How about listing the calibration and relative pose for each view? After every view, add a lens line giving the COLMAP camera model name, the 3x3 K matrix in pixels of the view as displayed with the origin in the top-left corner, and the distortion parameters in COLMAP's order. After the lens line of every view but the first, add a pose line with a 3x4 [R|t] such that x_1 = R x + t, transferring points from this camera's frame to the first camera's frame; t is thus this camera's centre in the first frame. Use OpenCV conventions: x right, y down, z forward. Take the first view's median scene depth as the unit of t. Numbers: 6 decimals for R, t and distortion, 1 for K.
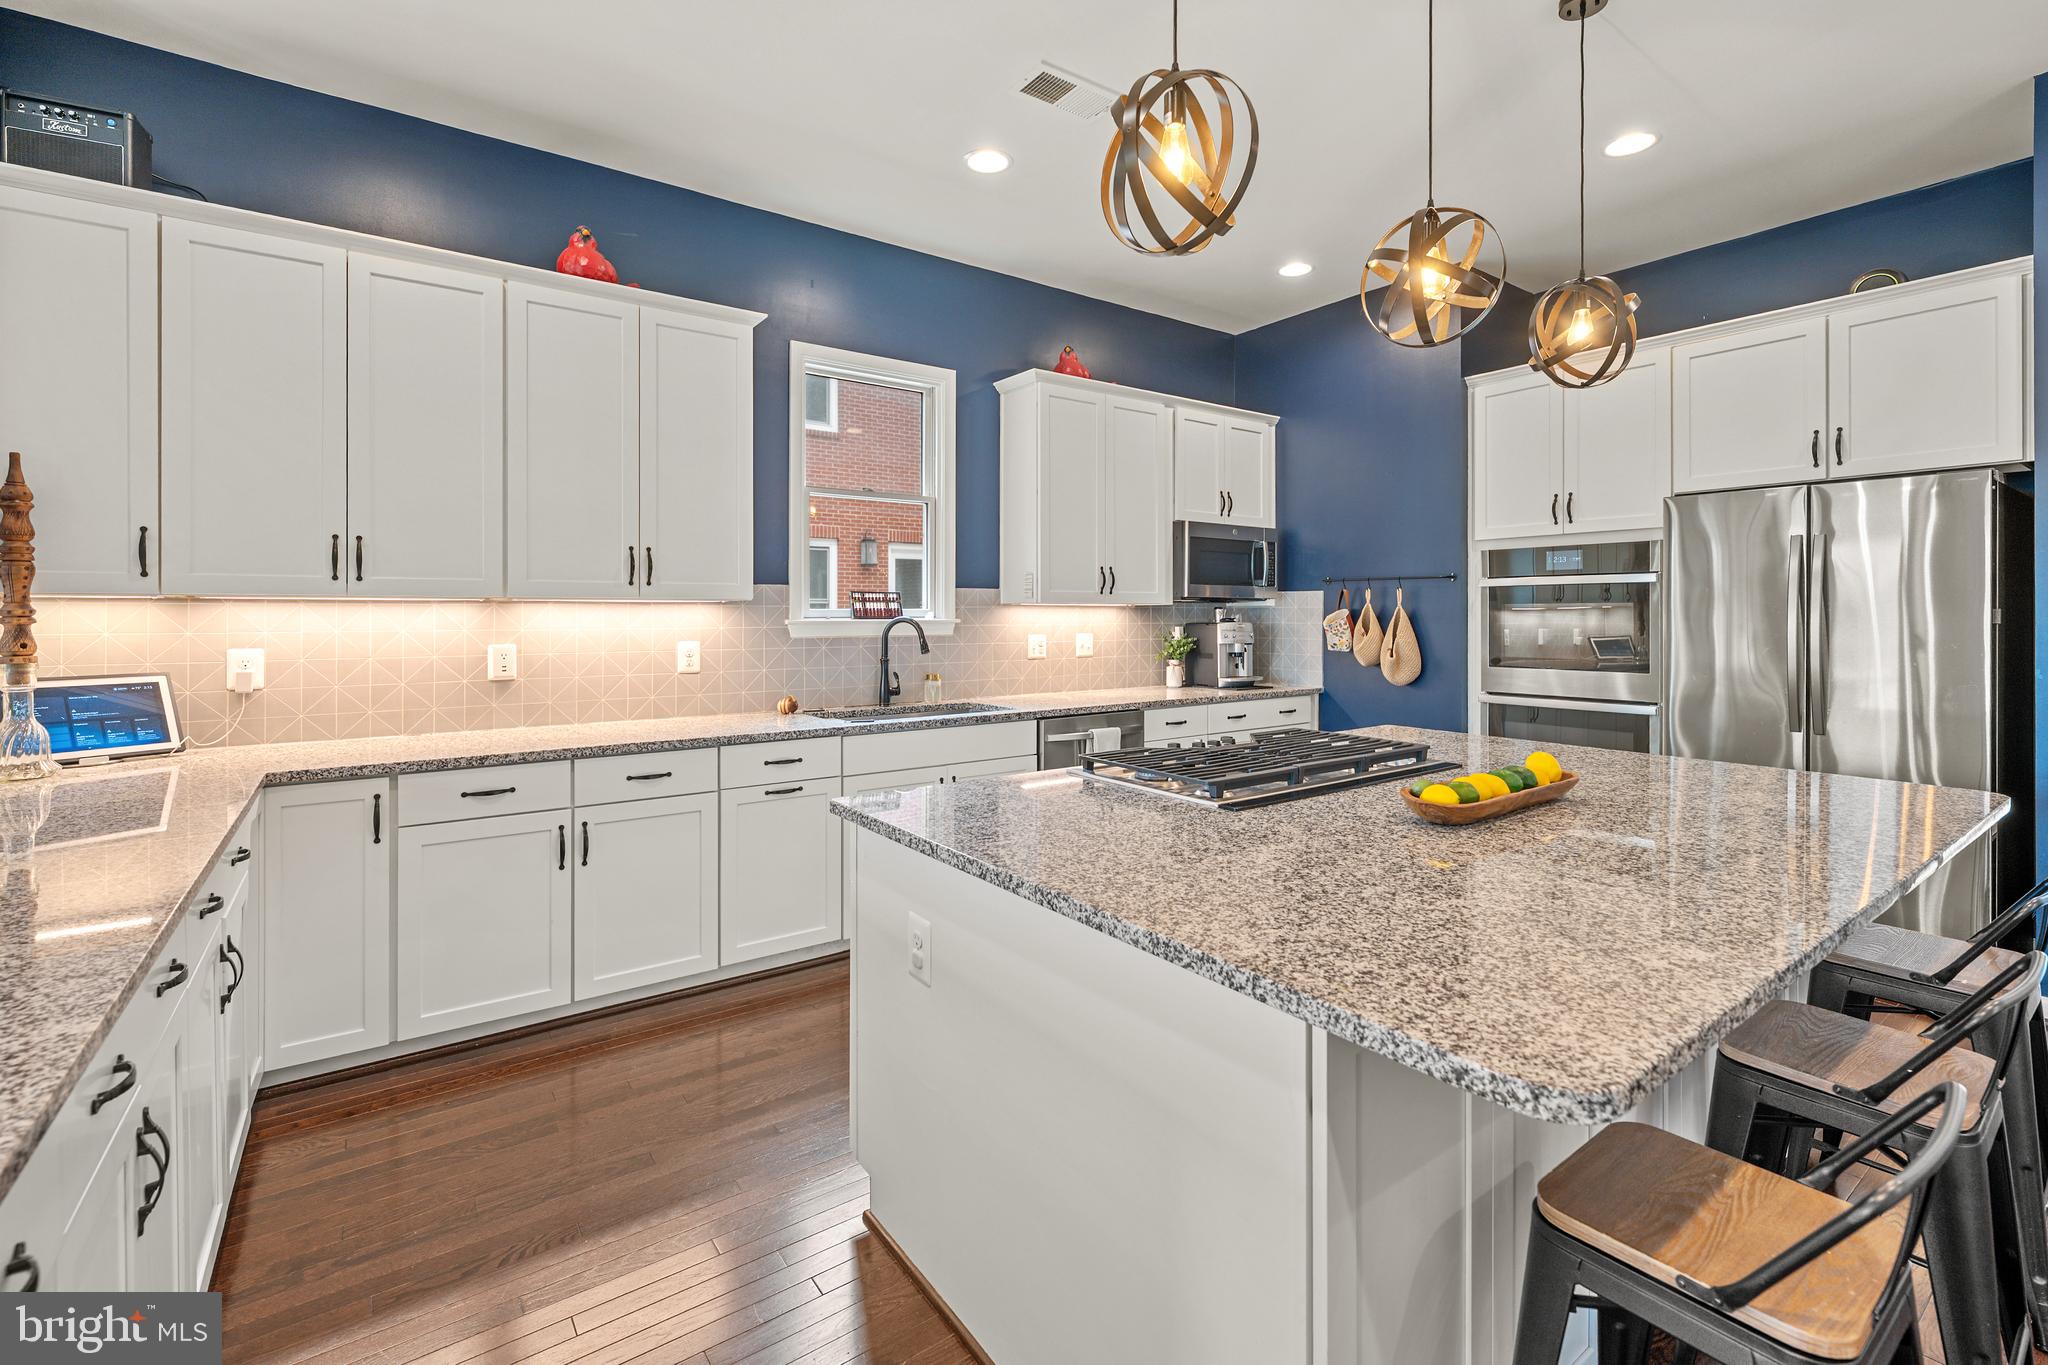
lens RADIAL K [[900.2, 0, 1028.5], [0, 900.2, 620.9], [0, 0, 1]] dist [0.000331, -0.000521]
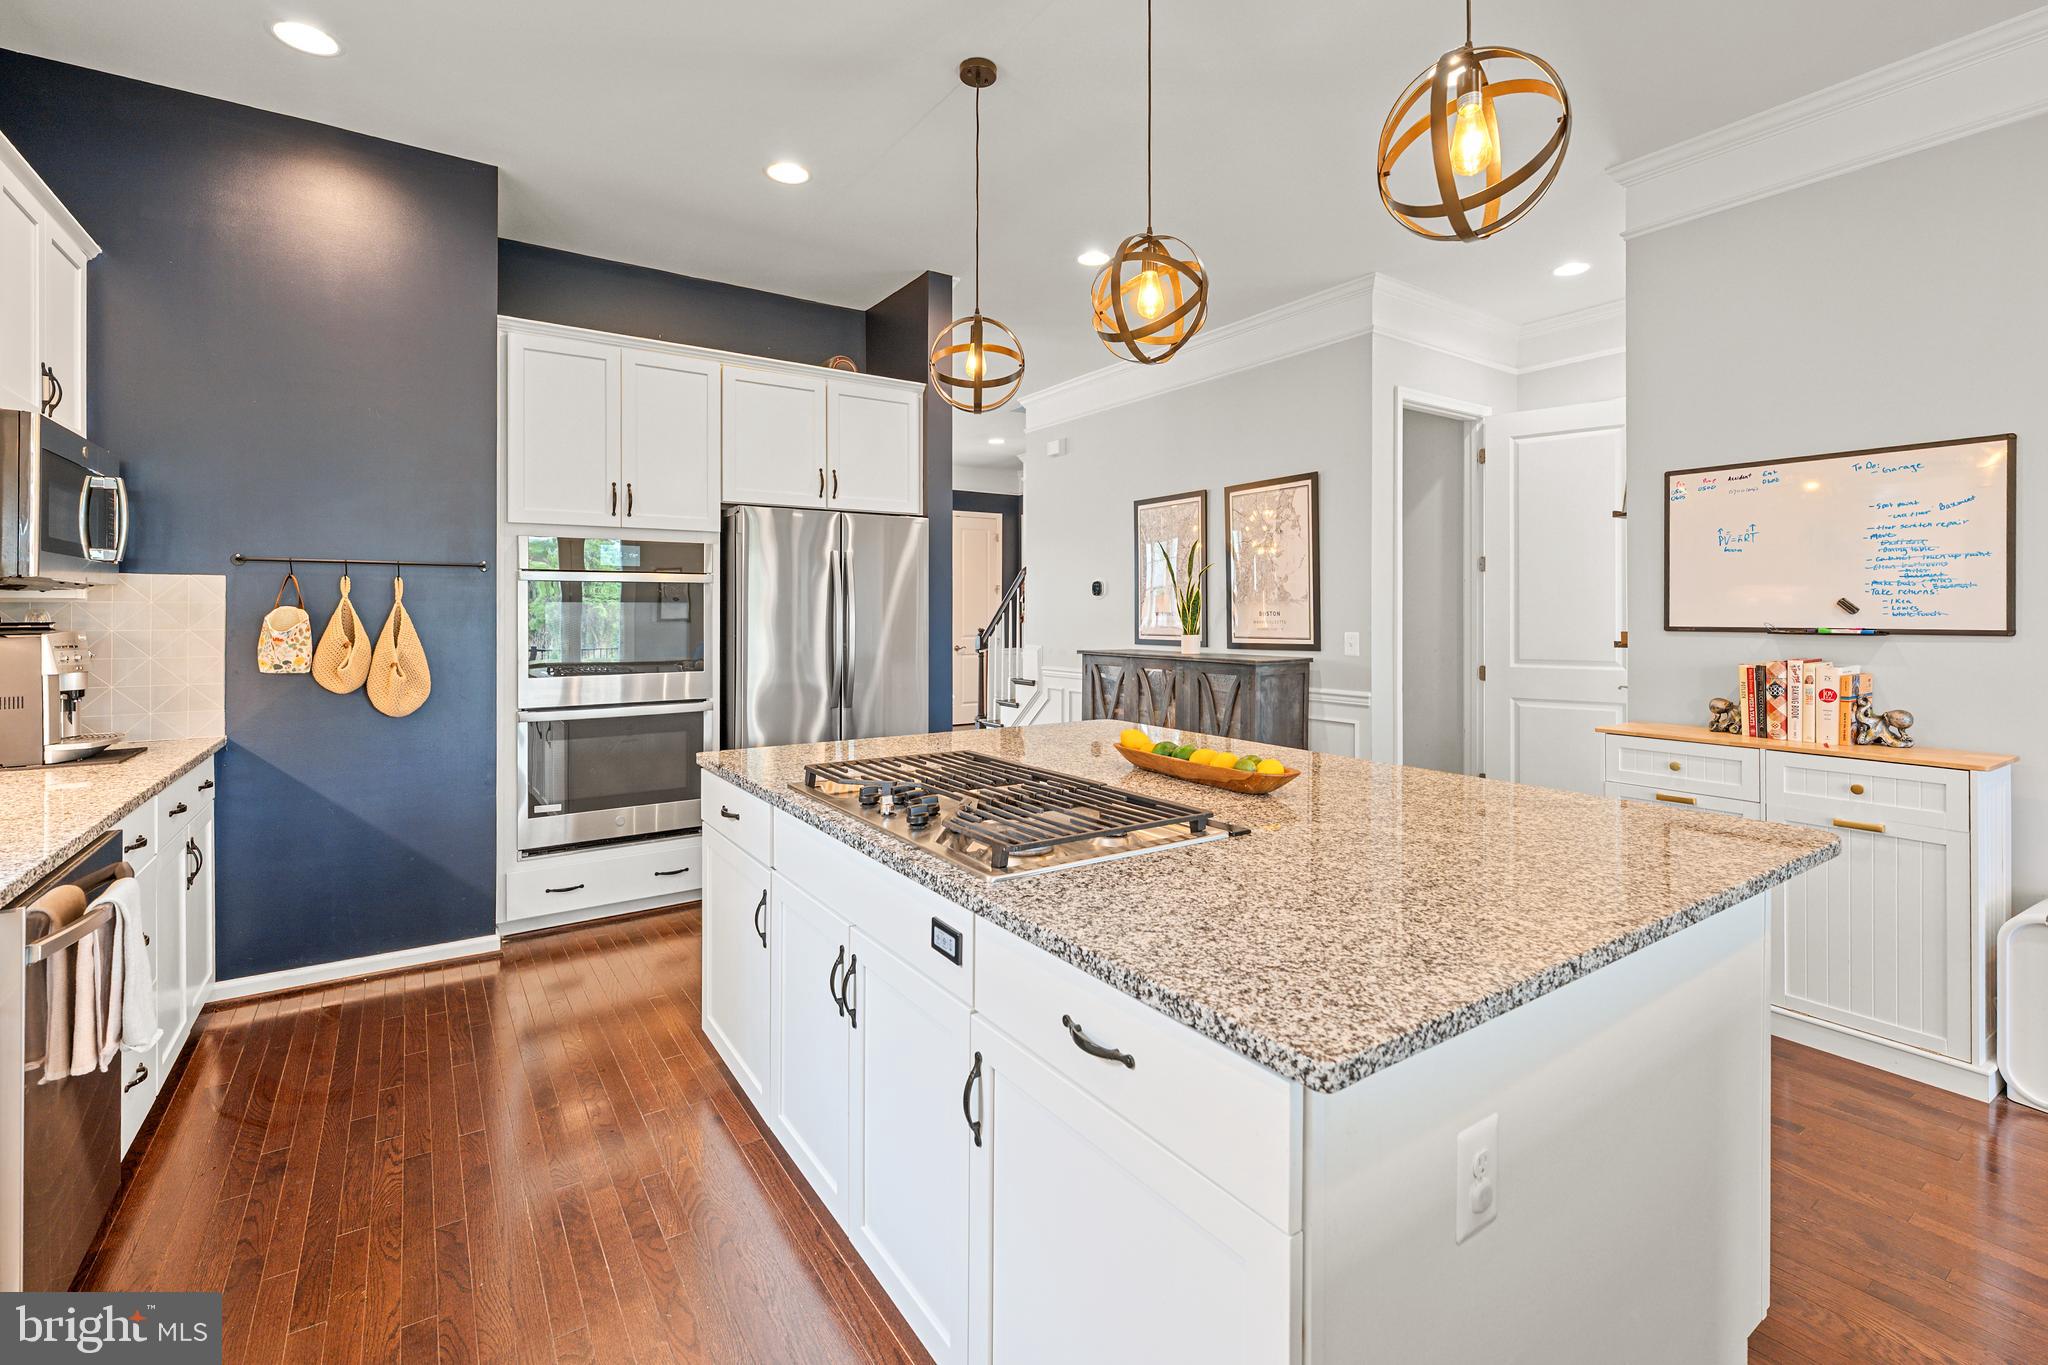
lens RADIAL K [[900.2, 0, 1019.1], [0, 900.2, 613.4], [0, 0, 1]] dist [0.000331, -0.000521]
pose [[0.032589, 0.000872, 0.999468, -0.303946], [0.010160, 0.999948, -0.001204, -0.003027], [-0.999417, 0.010194, 0.032579, 0.545378]]
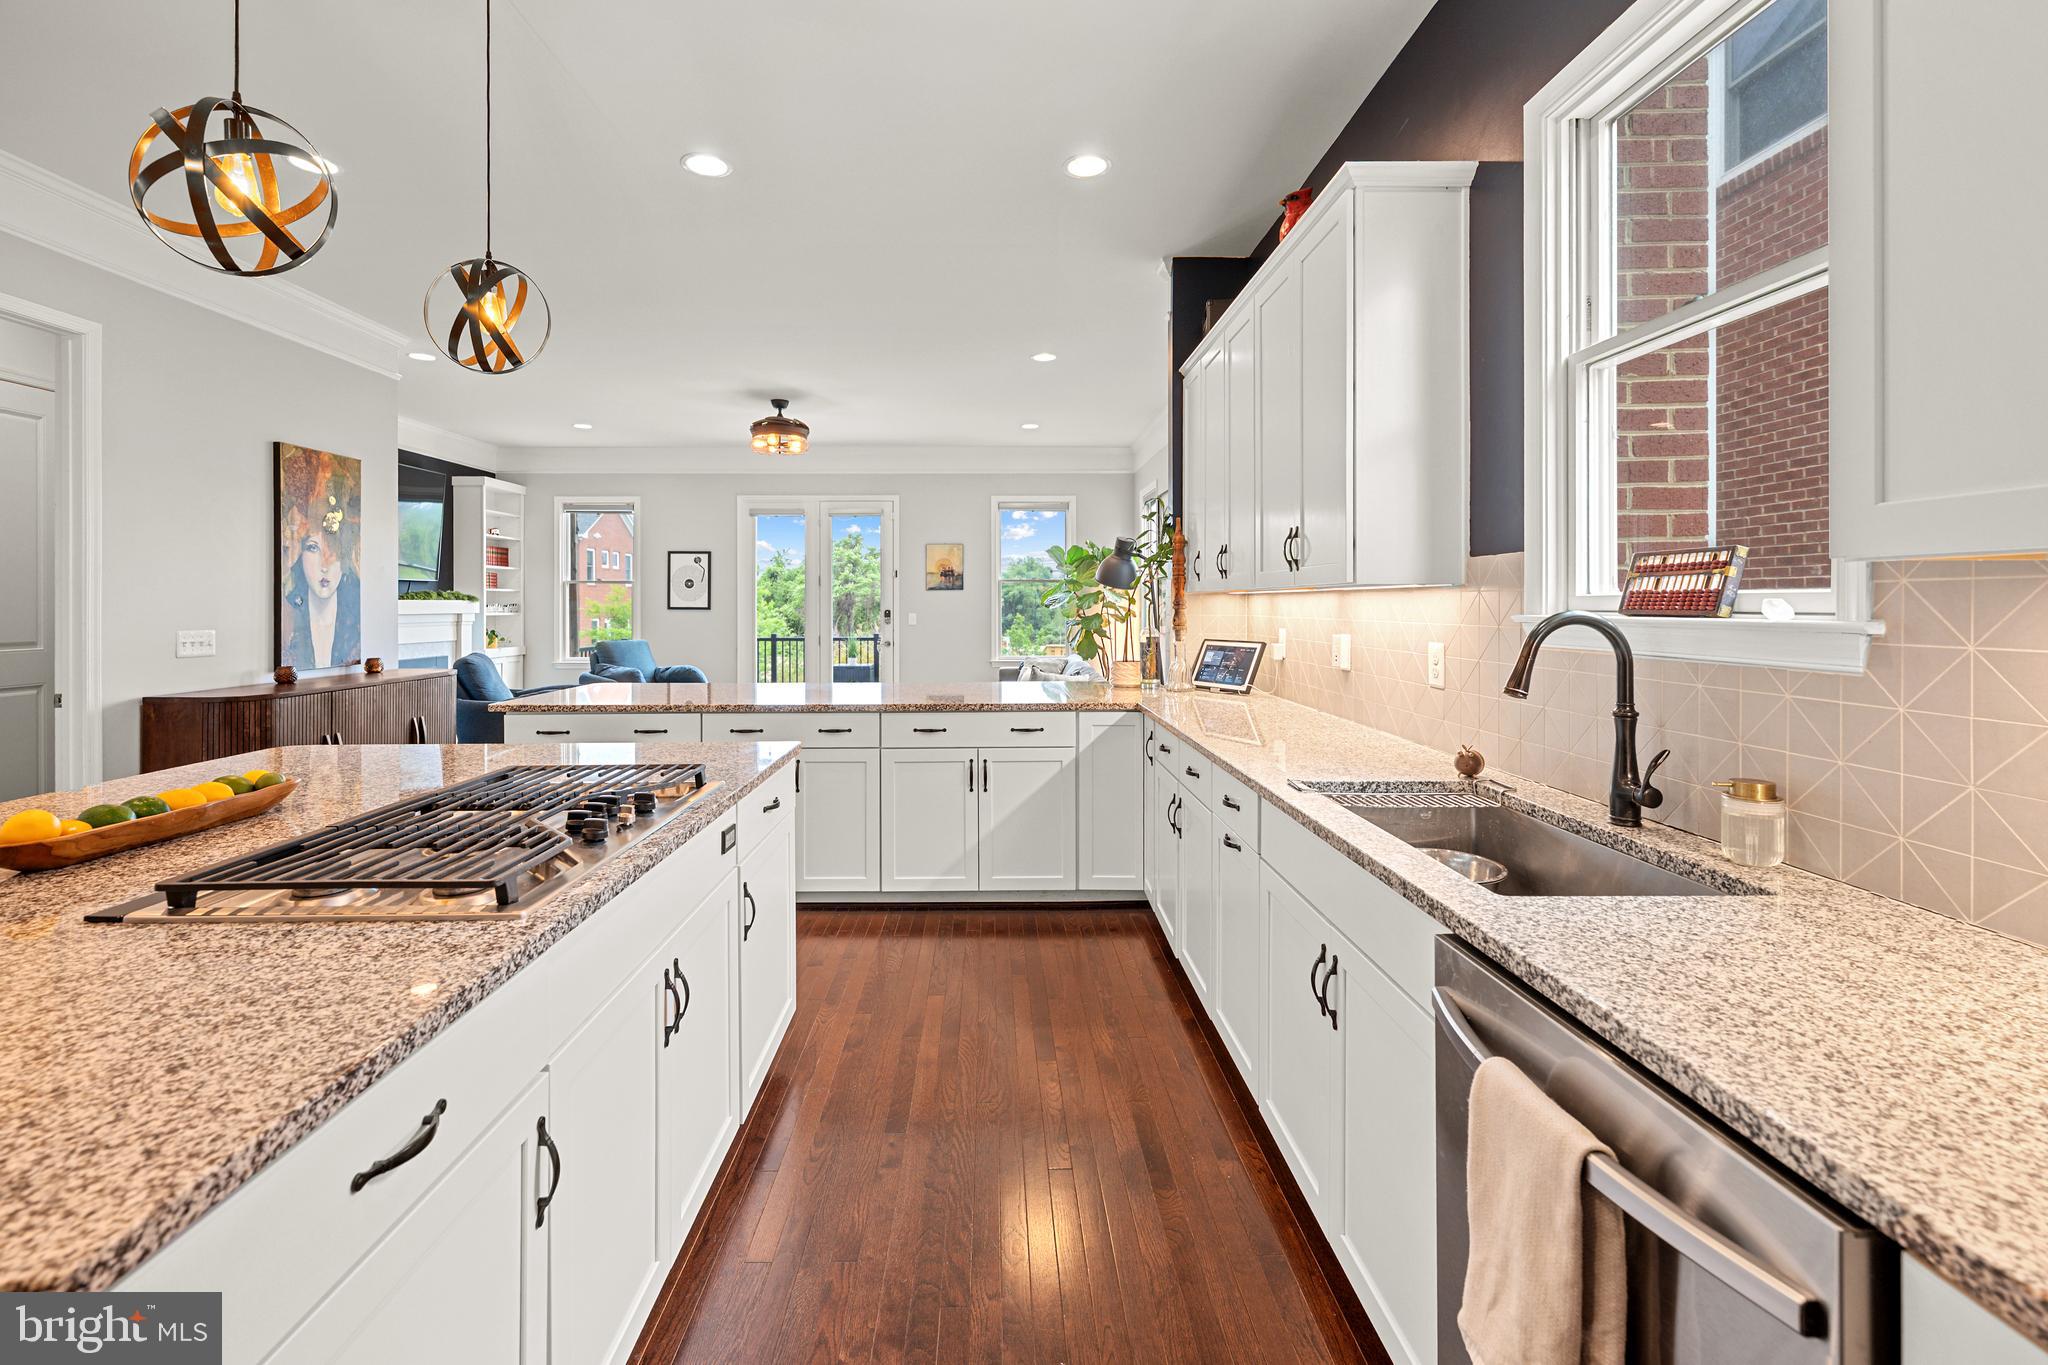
lens RADIAL K [[900.2, 0, 995.1], [0, 900.2, 602.7], [0, 0, 1]] dist [0.000331, -0.000521]
pose [[-0.583843, -0.000373, -0.811867, 0.338862], [-0.006085, 0.999974, 0.003917, -0.007735], [0.811844, 0.007227, -0.583830, 0.978300]]
